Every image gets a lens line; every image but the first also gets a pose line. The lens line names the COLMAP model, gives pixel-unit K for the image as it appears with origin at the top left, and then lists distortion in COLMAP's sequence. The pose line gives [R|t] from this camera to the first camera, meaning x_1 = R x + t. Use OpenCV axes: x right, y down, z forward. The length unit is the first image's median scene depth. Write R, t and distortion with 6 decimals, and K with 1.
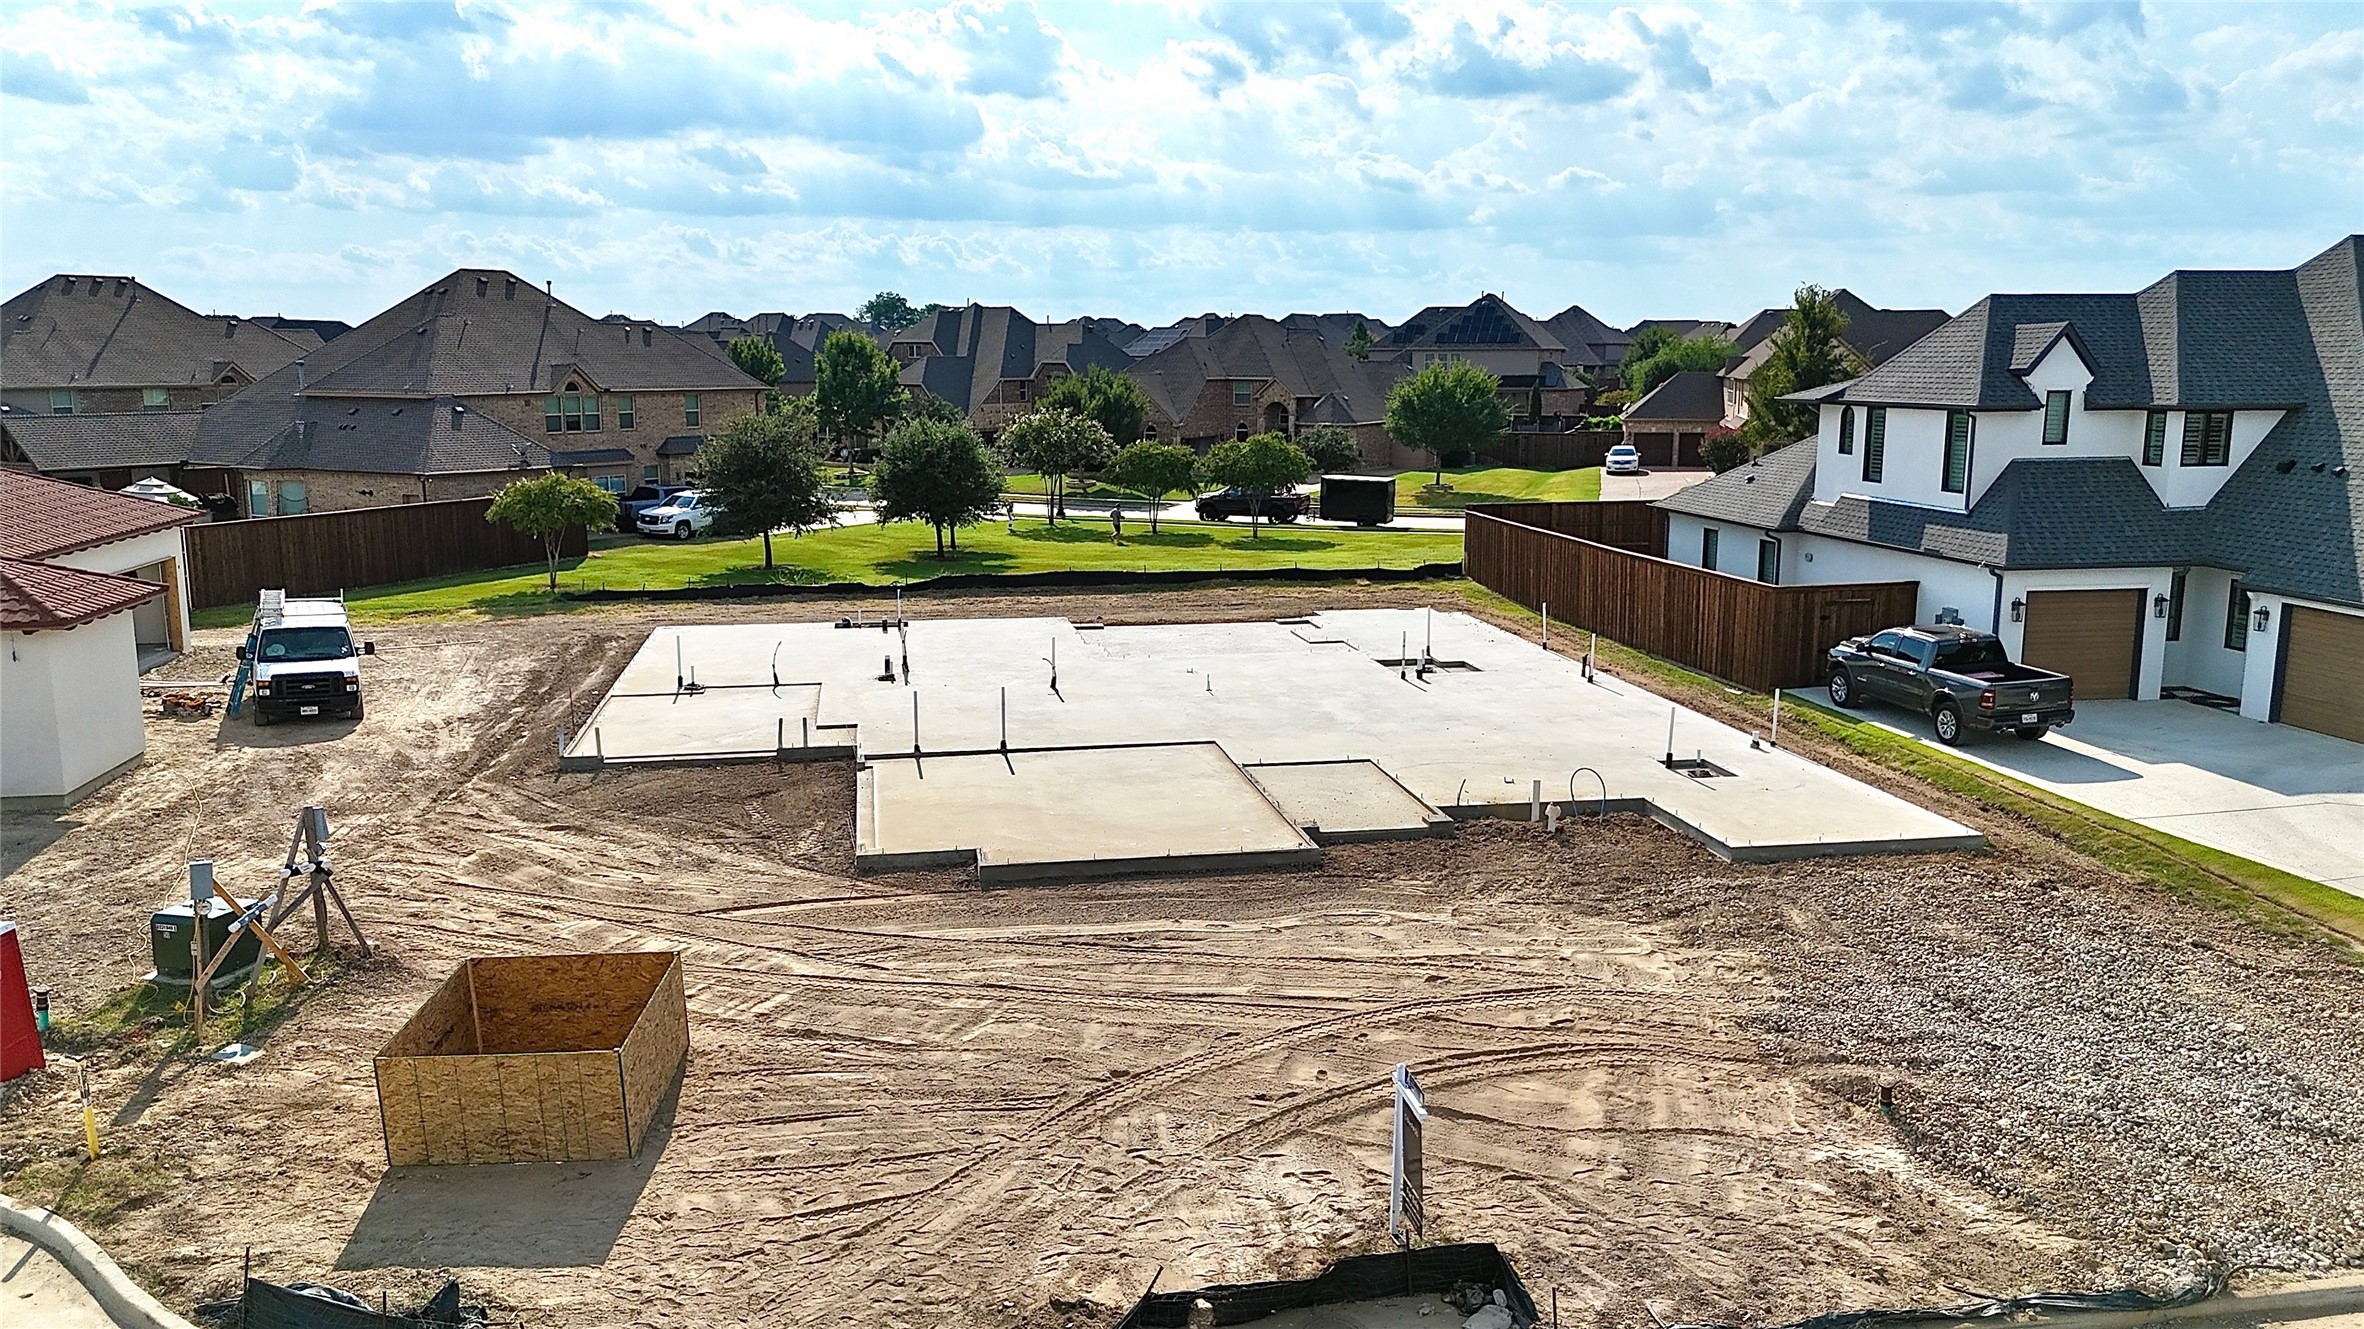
lens RADIAL K [[1747.7, 0, 1190.9], [0, 1747.7, 664.2], [0, 0, 1]] dist [0.078449, -0.086072]
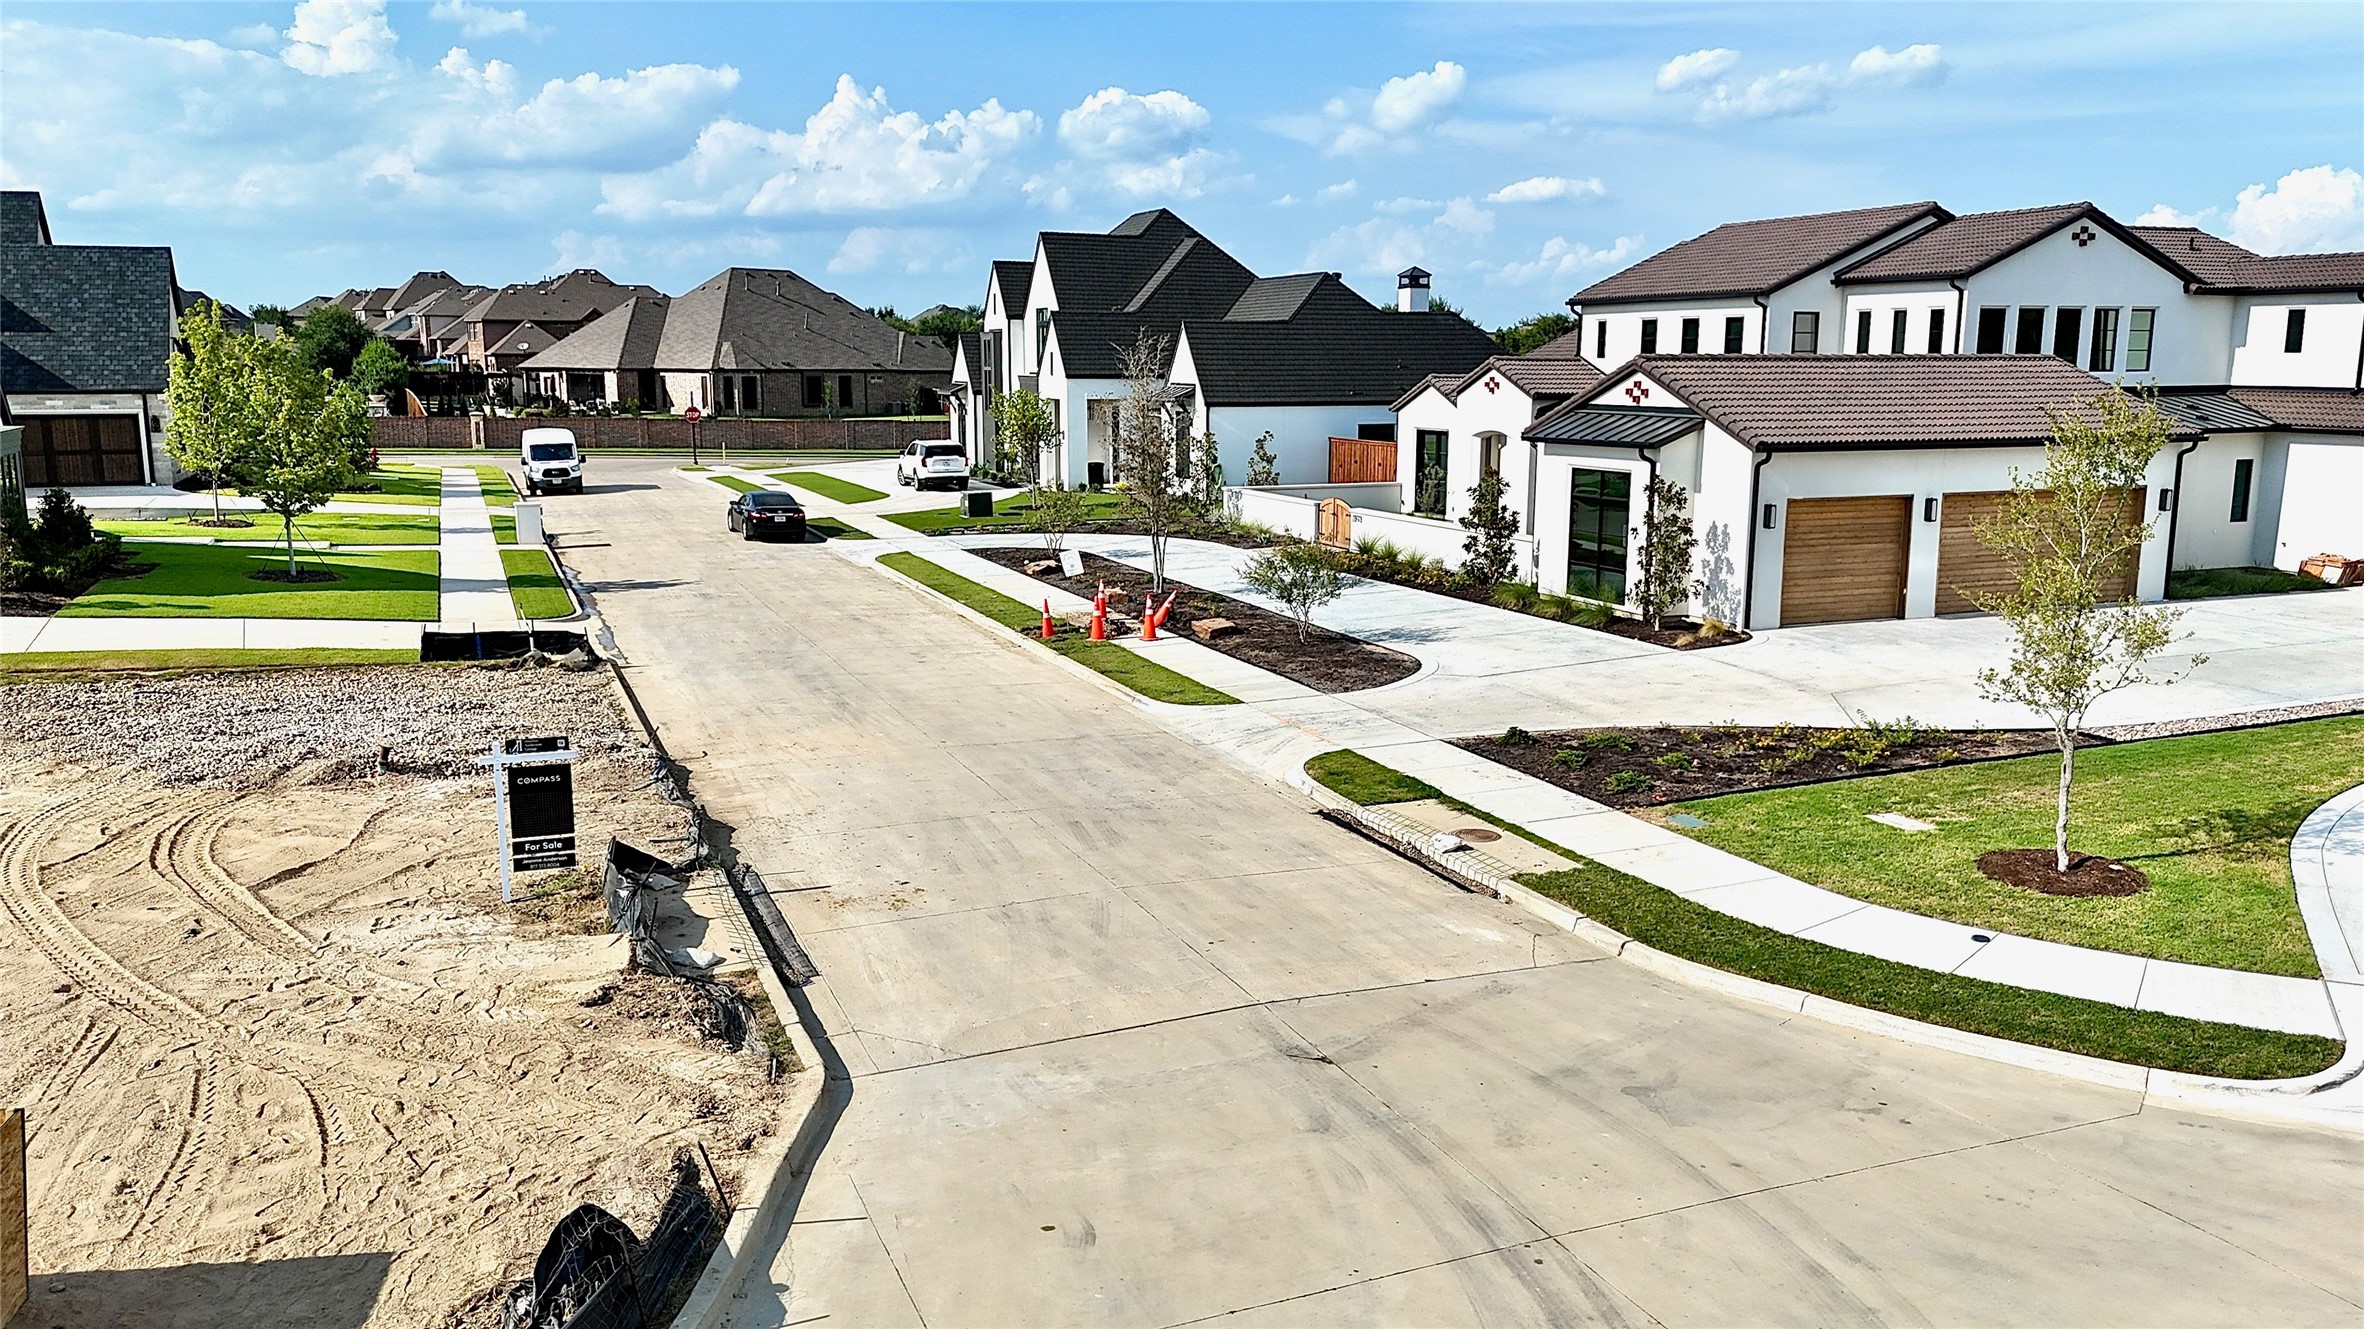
lens RADIAL K [[1747.7, 0, 1190.9], [0, 1747.7, 664.2], [0, 0, 1]] dist [0.078449, -0.086072]
pose [[-0.210460, -0.171161, 0.962502, -0.600911], [0.166676, 0.963856, 0.207847, 0.015585], [-0.963289, 0.204170, -0.174324, 0.454956]]
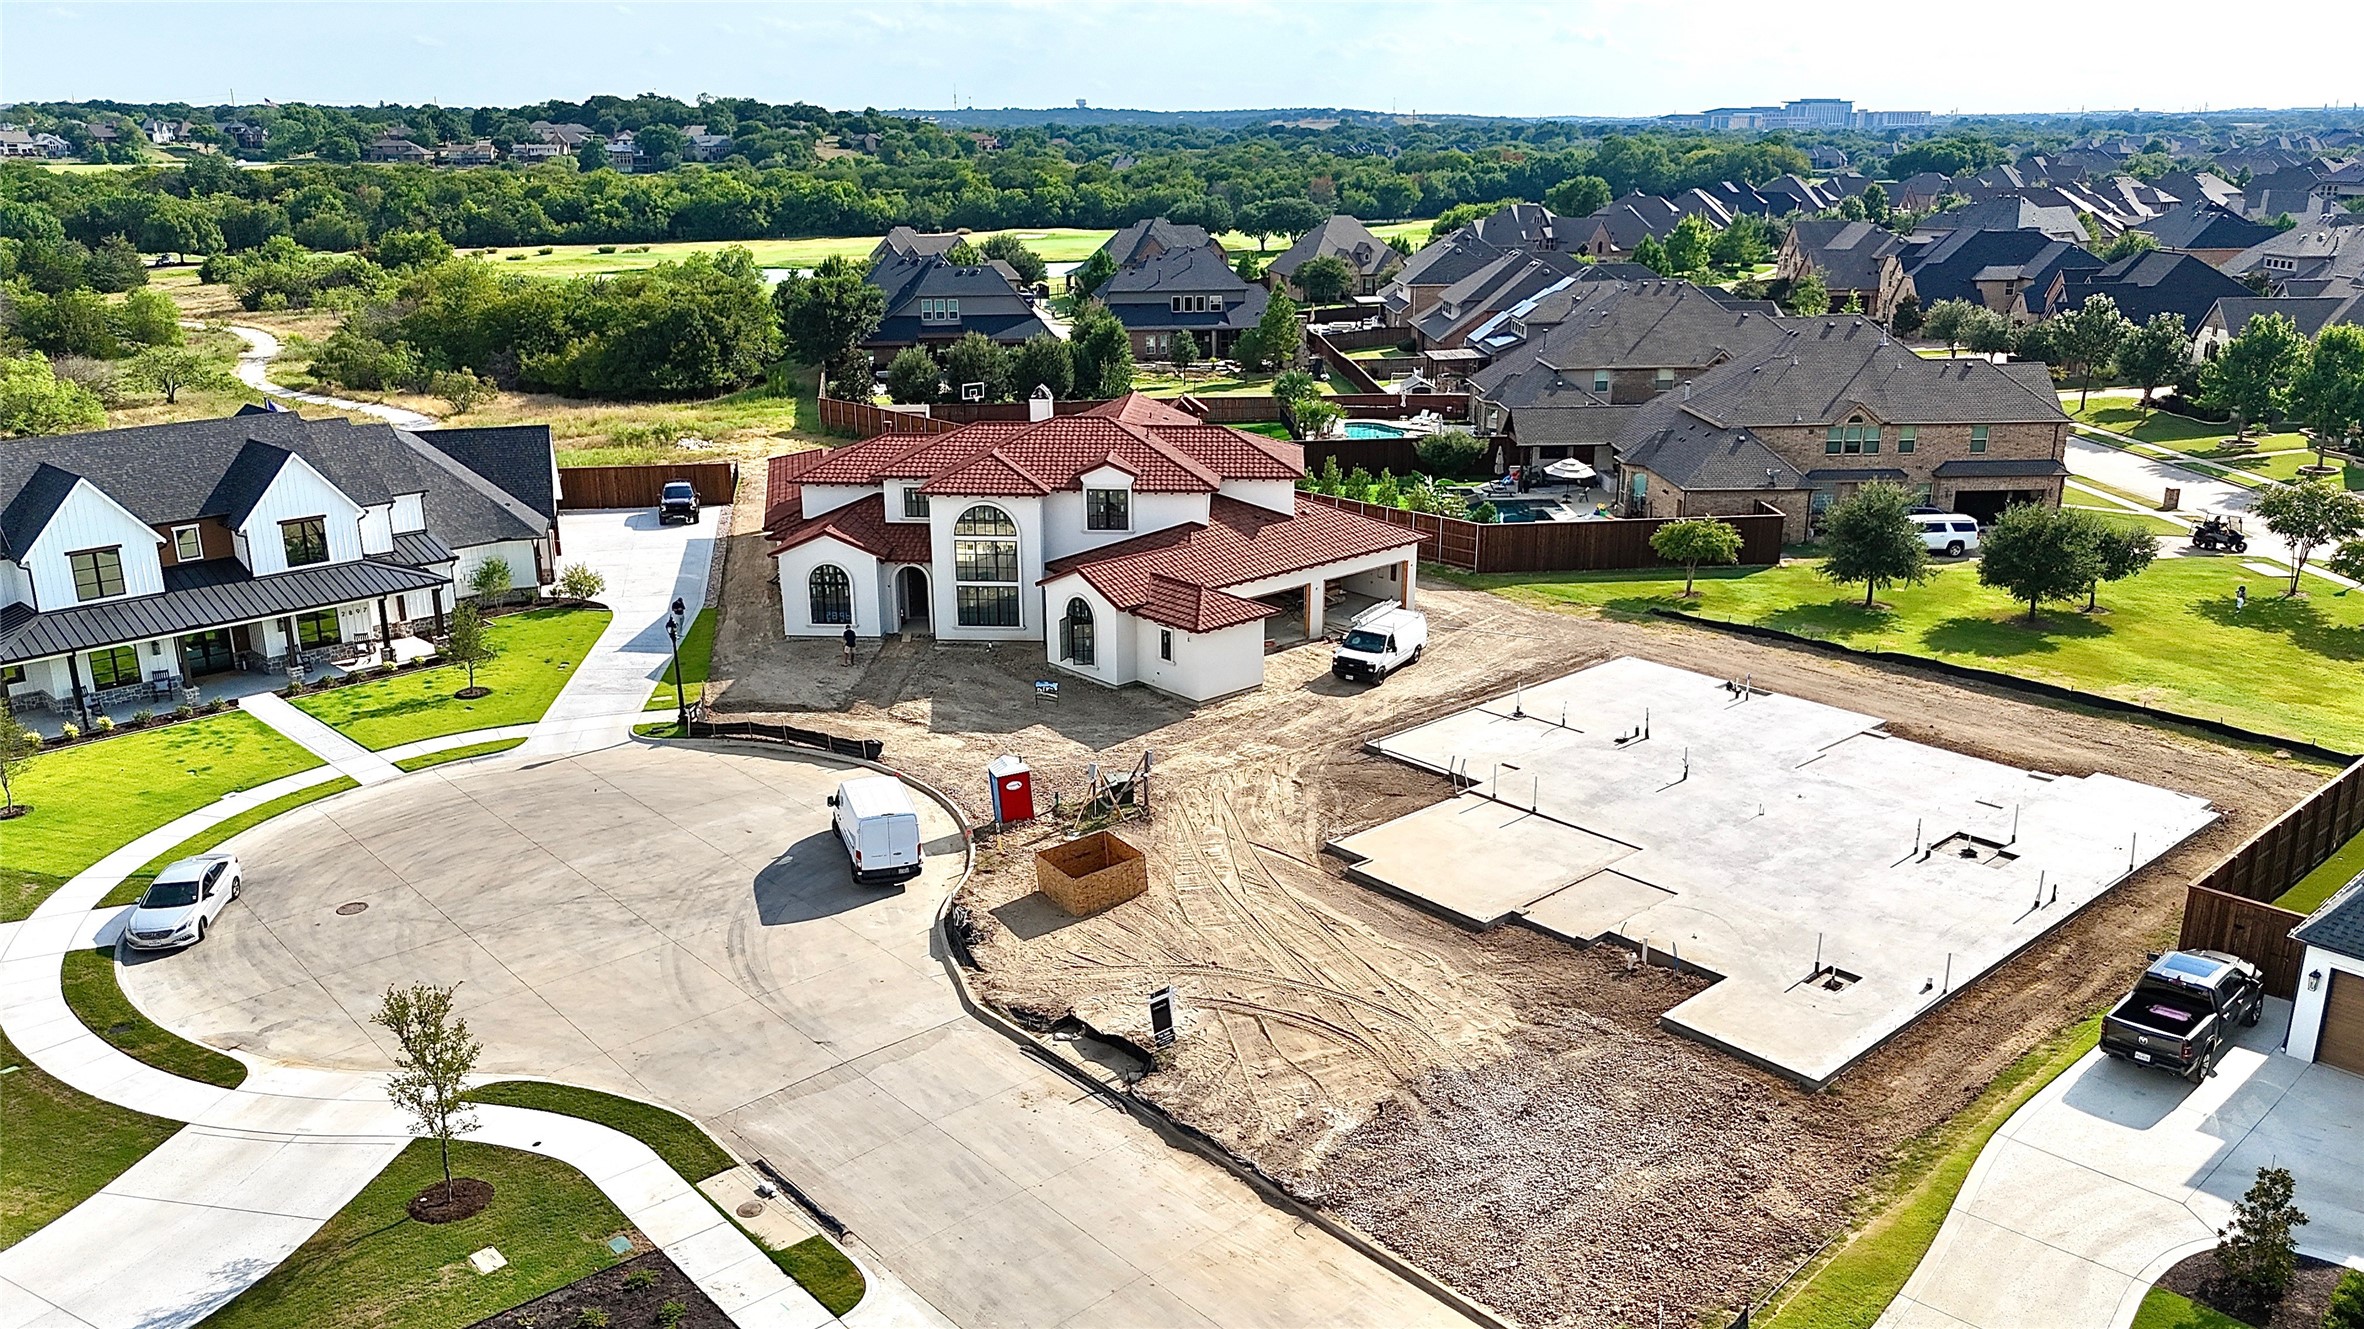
lens RADIAL K [[1747.7, 0, 1190.9], [0, 1747.7, 664.2], [0, 0, 1]] dist [0.078449, -0.086072]
pose [[0.522654, 0.245634, -0.816392, 1.283984], [-0.143526, 0.969279, 0.199748, -0.456919], [0.840377, 0.012774, 0.541852, -0.241150]]
